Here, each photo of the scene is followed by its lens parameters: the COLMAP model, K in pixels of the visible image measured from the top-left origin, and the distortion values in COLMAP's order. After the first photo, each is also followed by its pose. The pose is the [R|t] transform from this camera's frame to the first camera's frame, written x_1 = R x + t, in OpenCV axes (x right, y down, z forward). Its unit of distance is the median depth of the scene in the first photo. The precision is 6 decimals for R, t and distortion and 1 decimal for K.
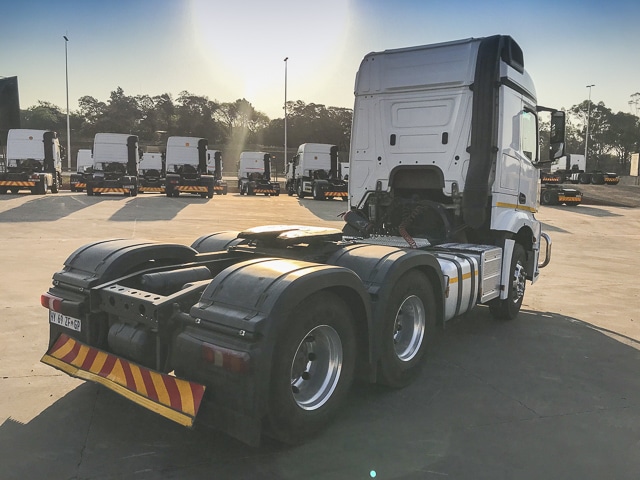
lens RADIAL K [[537.4, 0, 319.1], [0, 537.4, 236.8], [0, 0, 1]] dist [0.003065, -0.018147]
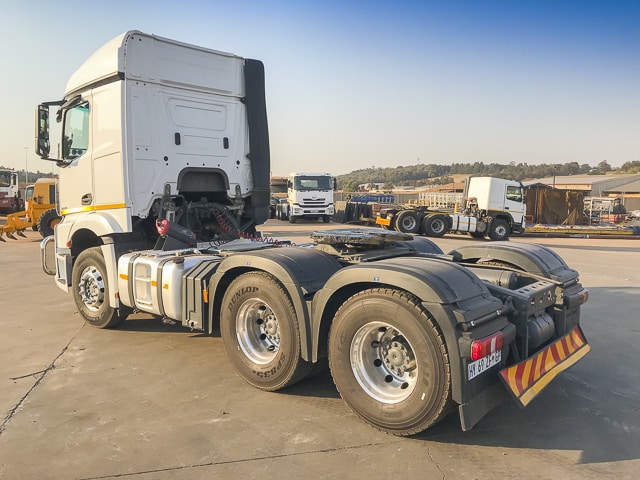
lens RADIAL K [[537.4, 0, 319.1], [0, 537.4, 236.8], [0, 0, 1]] dist [0.003065, -0.018147]
pose [[0.061119, -0.100699, 0.993038, -0.803411], [0.110139, 0.989503, 0.093562, -0.078678], [-0.992035, 0.103654, 0.071568, 0.748893]]
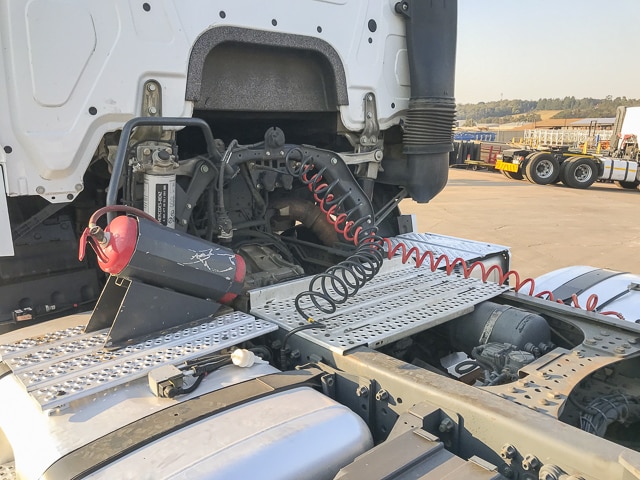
lens RADIAL K [[537.4, 0, 319.1], [0, 537.4, 236.8], [0, 0, 1]] dist [0.003065, -0.018147]
pose [[0.193920, -0.208698, 0.958561, -0.137609], [0.113516, 0.975320, 0.189382, -0.075646], [-0.974428, 0.072087, 0.212825, 0.934628]]
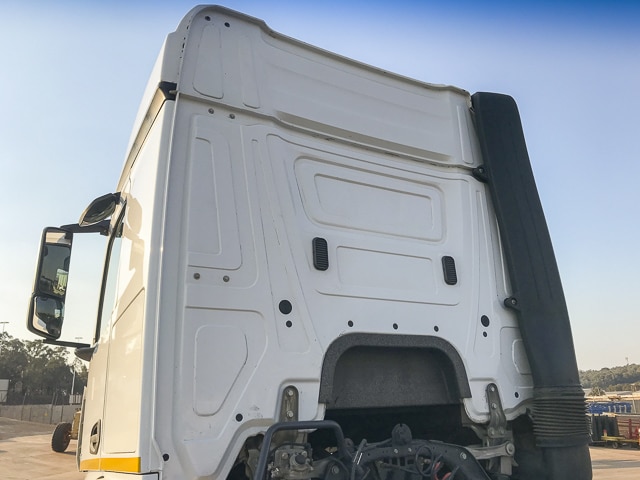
lens RADIAL K [[537.4, 0, 319.1], [0, 537.4, 236.8], [0, 0, 1]] dist [0.003065, -0.018147]
pose [[0.378800, 0.252906, 0.890252, -0.161114], [0.138637, 0.935576, -0.324772, -0.089016], [-0.915036, 0.246445, 0.319334, 0.937150]]
